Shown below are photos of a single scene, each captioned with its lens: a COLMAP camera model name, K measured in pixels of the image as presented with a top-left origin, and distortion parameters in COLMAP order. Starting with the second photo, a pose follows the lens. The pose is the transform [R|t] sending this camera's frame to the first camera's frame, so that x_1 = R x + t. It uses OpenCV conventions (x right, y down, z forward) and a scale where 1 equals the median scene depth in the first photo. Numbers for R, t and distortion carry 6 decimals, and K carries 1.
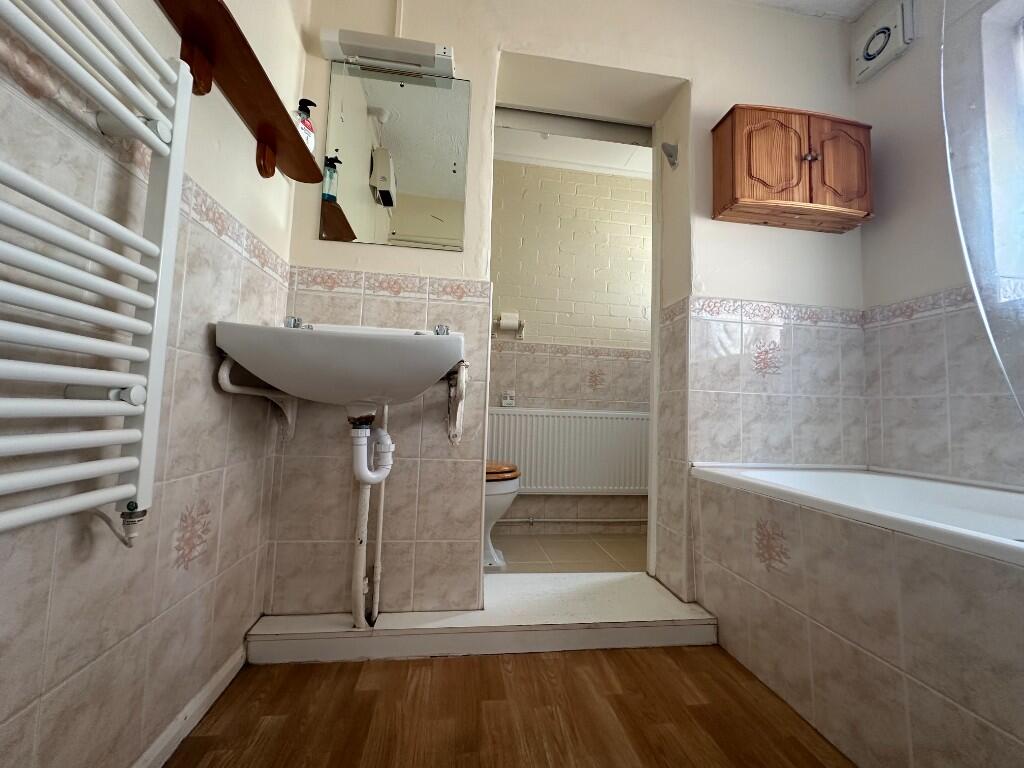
lens RADIAL K [[407.4, 0, 511.3], [0, 407.4, 384.6], [0, 0, 1]] dist [-0.003212, 0.000168]
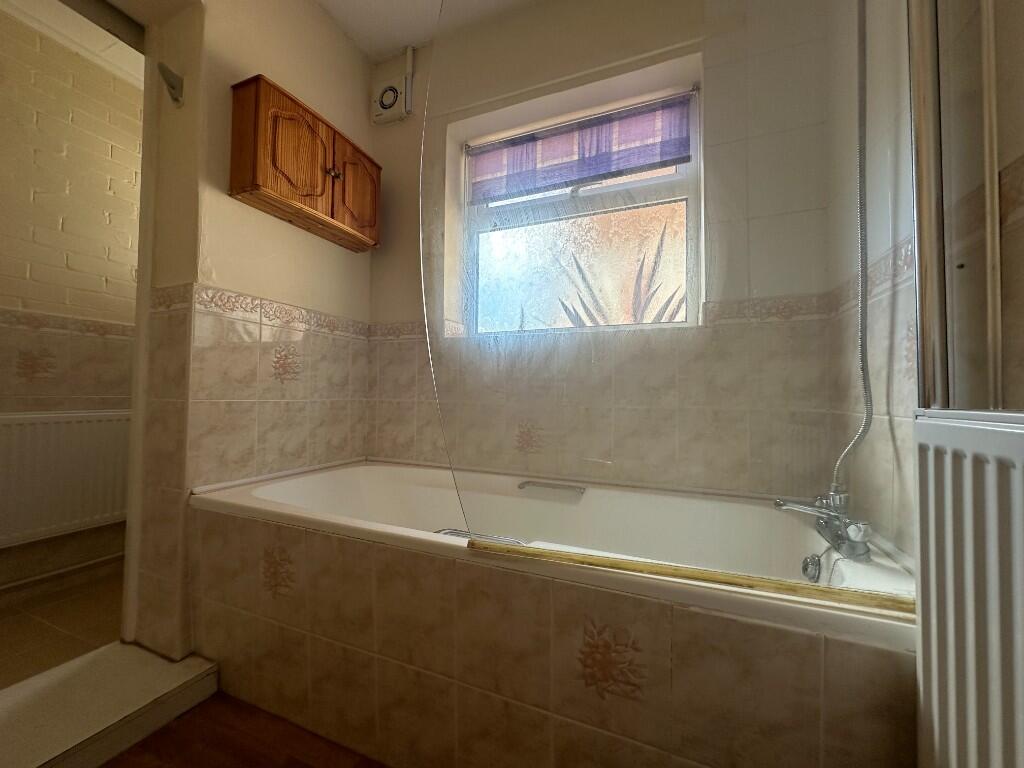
lens RADIAL K [[407.4, 0, 511.3], [0, 407.4, 384.6], [0, 0, 1]] dist [-0.003212, 0.000168]
pose [[0.505614, -0.008578, 0.862717, 0.063613], [-0.057606, 0.997383, 0.043678, -0.091807], [-0.860834, -0.071782, 0.503797, 0.046321]]
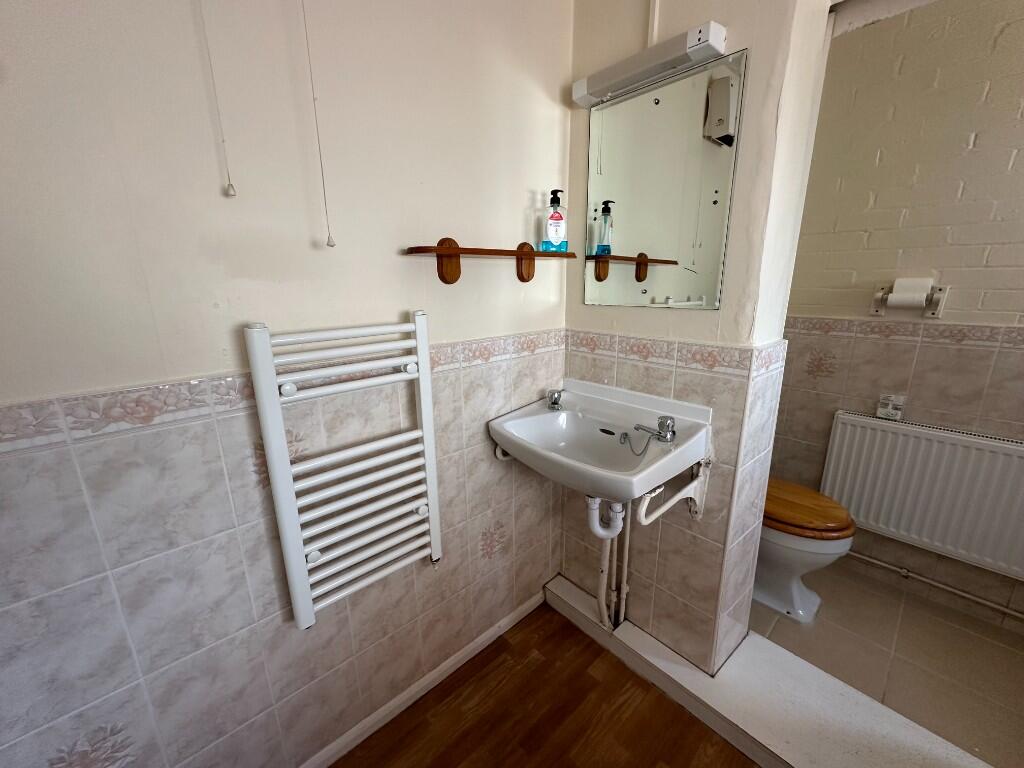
lens RADIAL K [[407.4, 0, 511.3], [0, 407.4, 384.6], [0, 0, 1]] dist [-0.003212, 0.000168]
pose [[0.563715, 0.164067, -0.809510, 0.269626], [0.090941, 0.961786, 0.258257, -0.353141], [0.820947, -0.219202, 0.527253, 0.164035]]
